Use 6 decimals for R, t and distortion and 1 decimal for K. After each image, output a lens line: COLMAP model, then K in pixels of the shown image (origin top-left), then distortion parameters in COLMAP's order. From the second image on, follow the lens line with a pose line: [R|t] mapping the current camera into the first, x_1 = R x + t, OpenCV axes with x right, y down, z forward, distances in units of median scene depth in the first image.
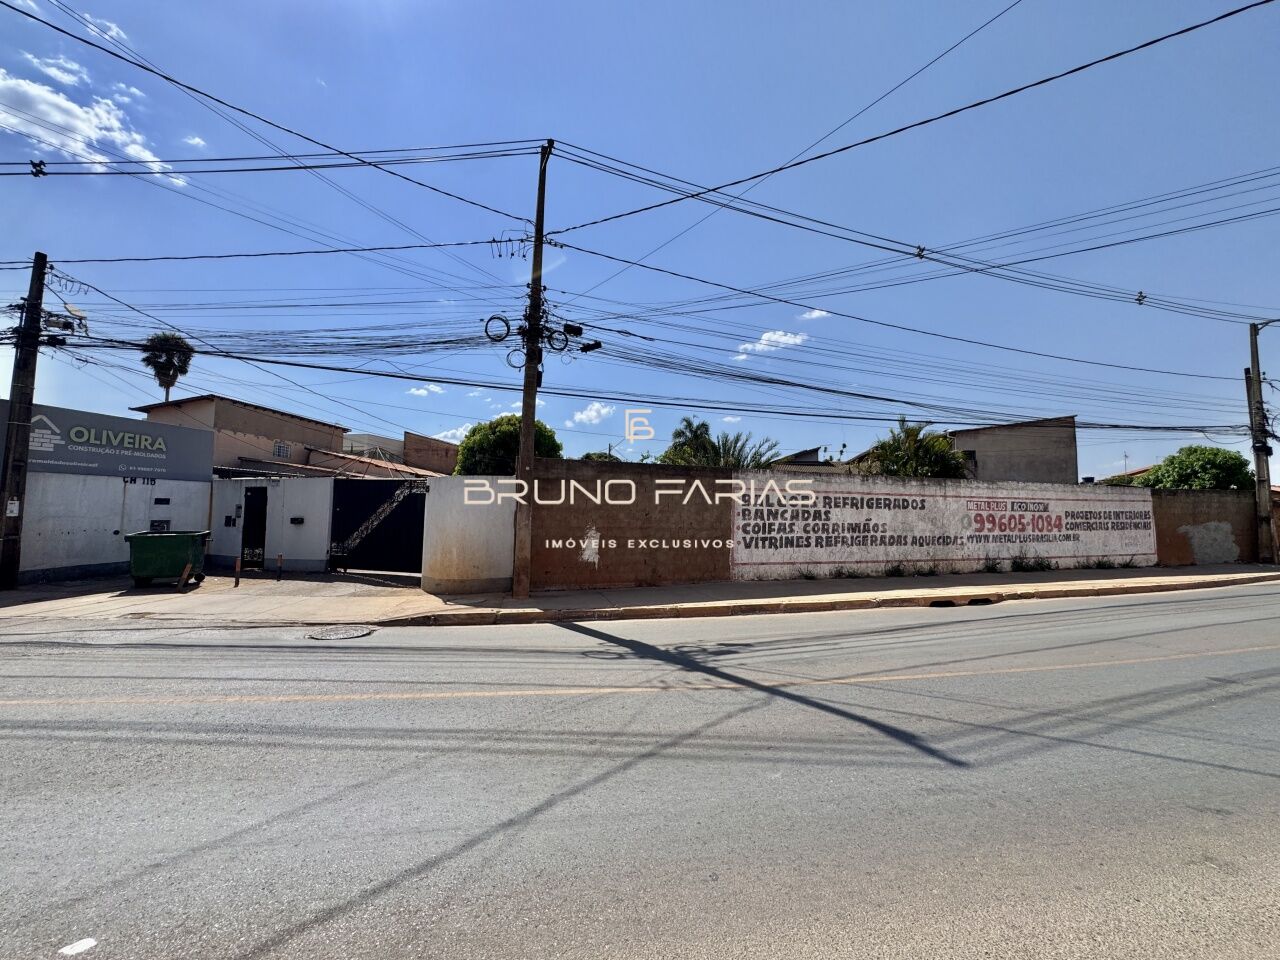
lens RADIAL K [[511.7, 0, 642.6], [0, 511.7, 478.6], [0, 0, 1]] dist [-0.003345, 0.000491]
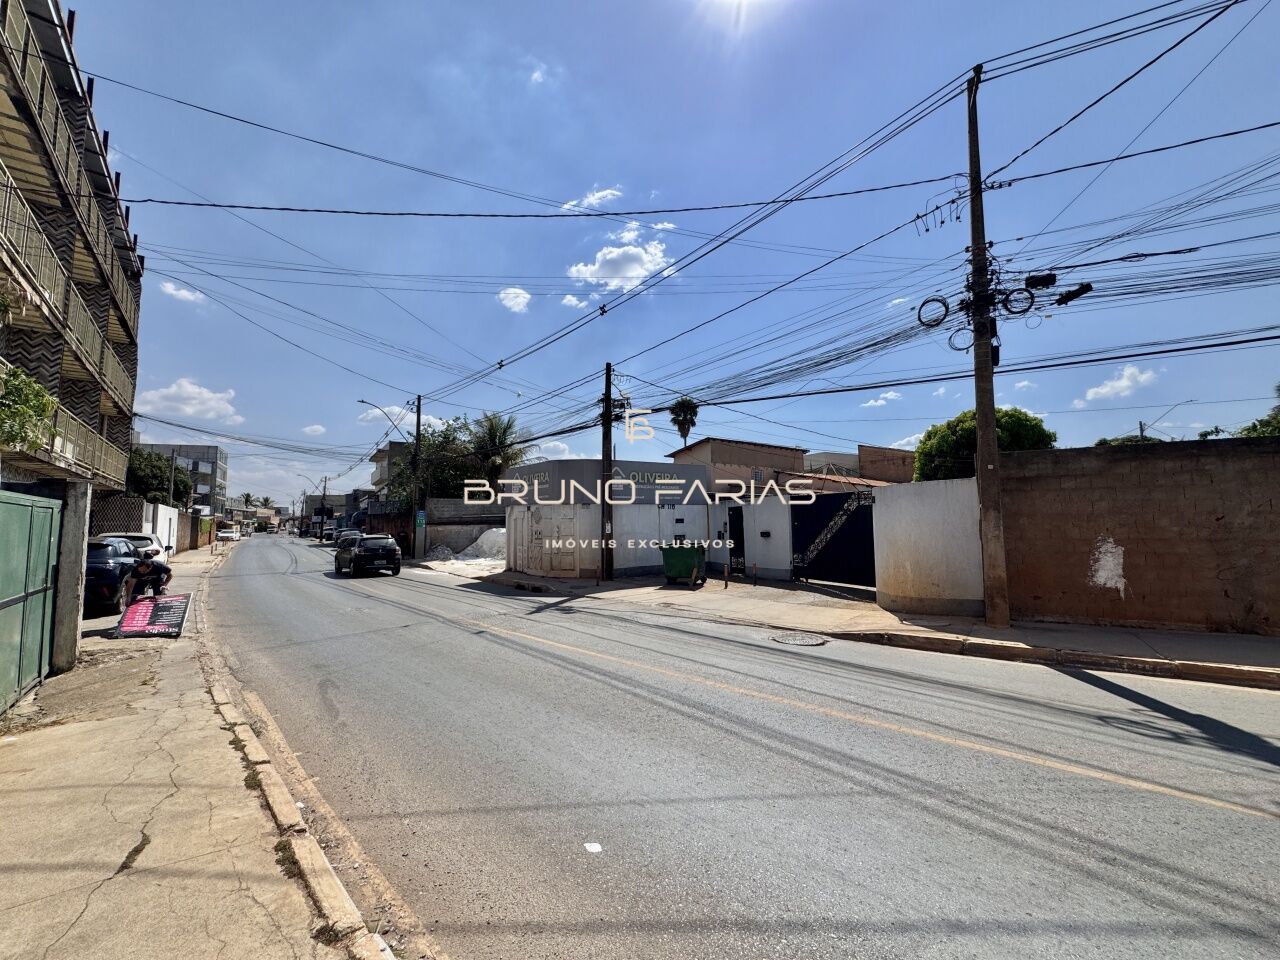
lens RADIAL K [[511.7, 0, 639.2], [0, 511.7, 477.7], [0, 0, 1]] dist [-0.003345, 0.000491]
pose [[0.655060, -0.092369, -0.749909, 0.016610], [0.072335, 0.995607, -0.059446, 0.004813], [0.752106, -0.015304, 0.658864, 0.039874]]
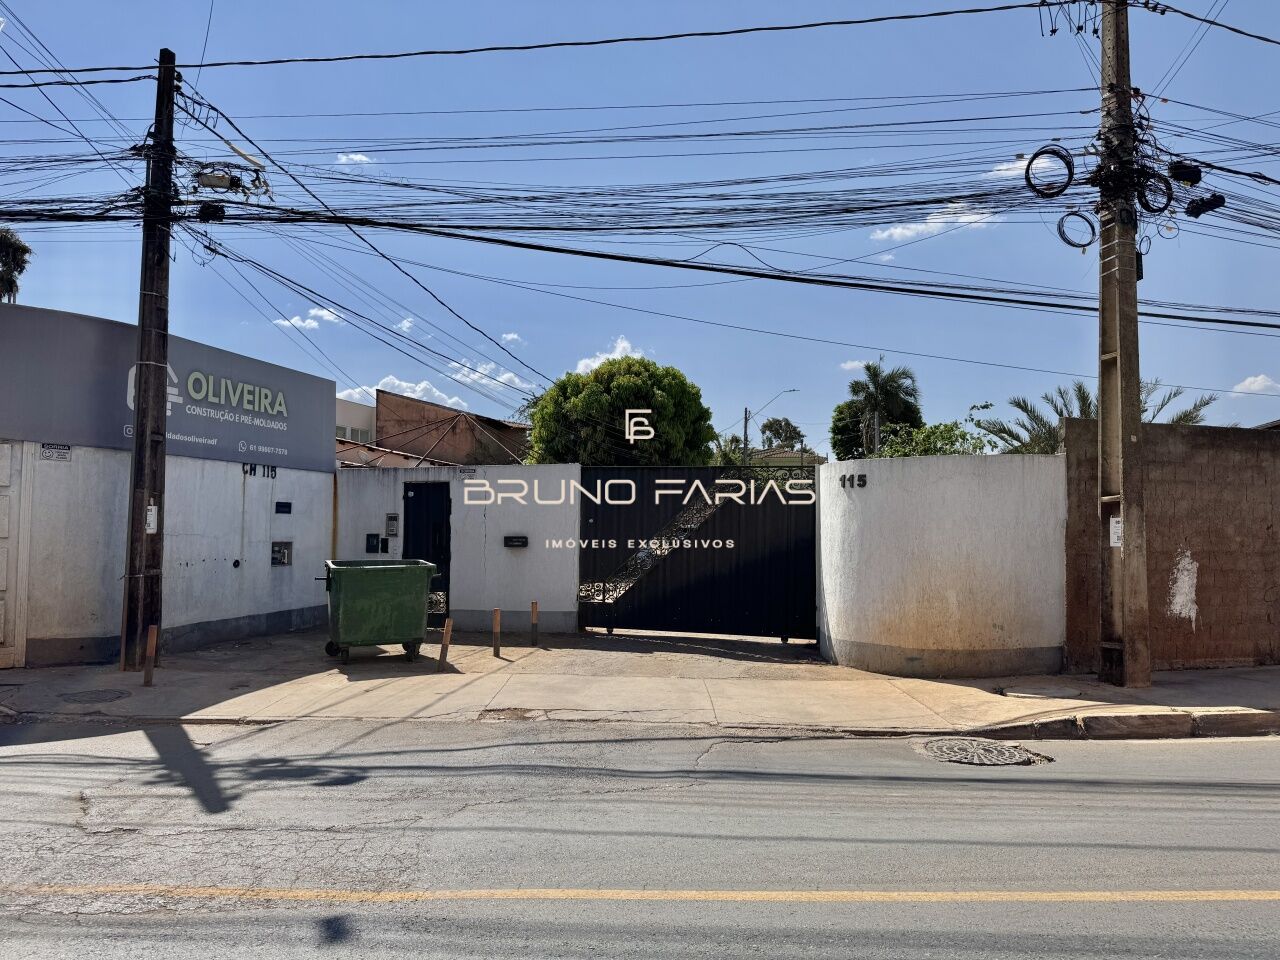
lens RADIAL K [[896.2, 0, 635.7], [0, 896.2, 489.5], [0, 0, 1]] dist [0.042534, -0.047356]
pose [[0.998863, -0.004692, -0.047436, -0.656246], [0.005548, 0.999824, 0.017936, 0.011864], [0.047343, -0.018179, 0.998713, 0.050271]]
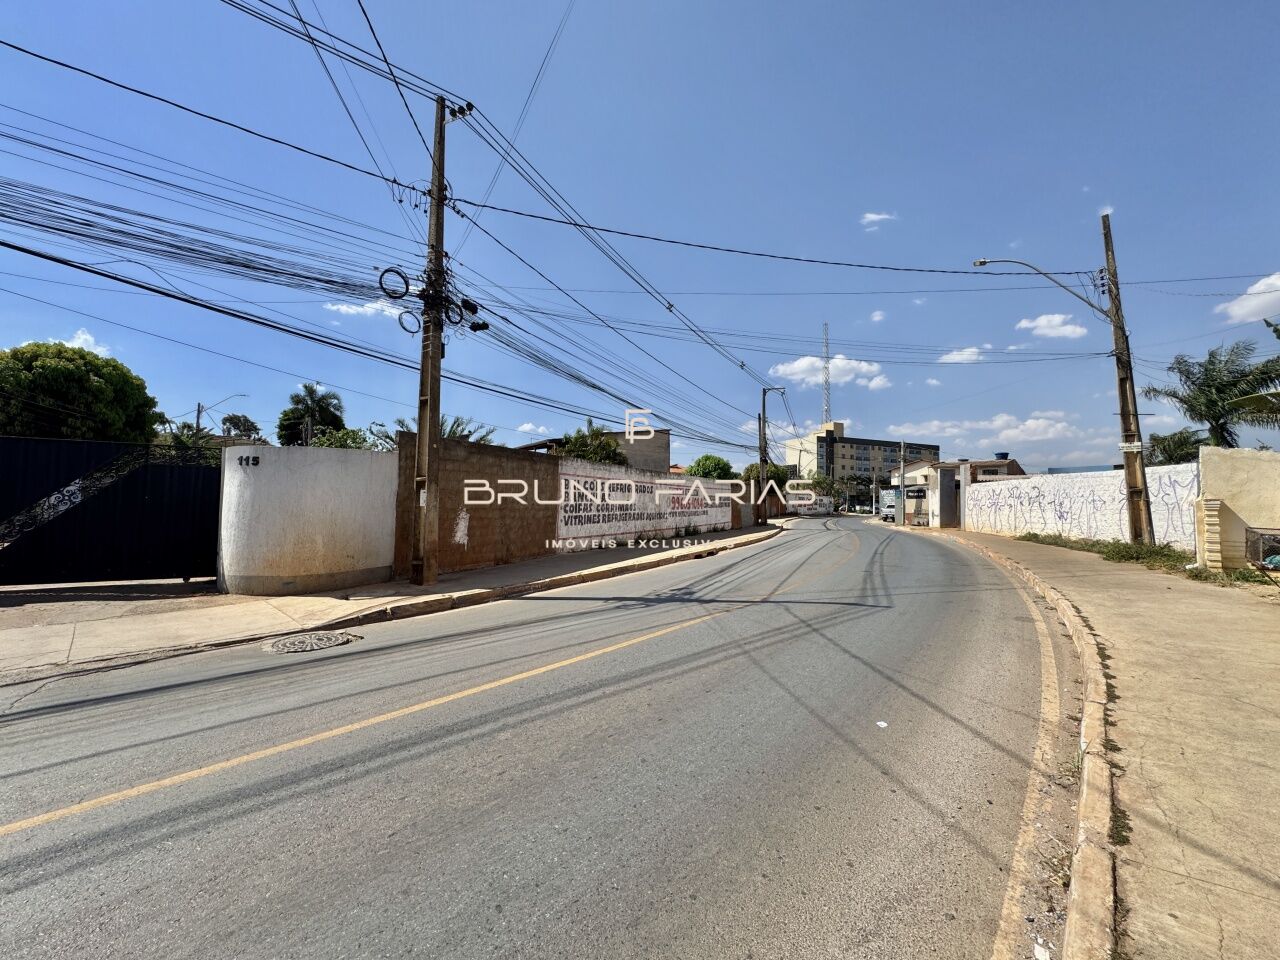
lens RADIAL K [[511.7, 0, 642.1], [0, 511.7, 477.6], [0, 0, 1]] dist [-0.003345, 0.000491]
pose [[0.712476, 0.029353, 0.701082, -0.579303], [-0.049045, 0.998764, 0.008026, 0.011231], [-0.699980, -0.040103, 0.713035, 0.062948]]
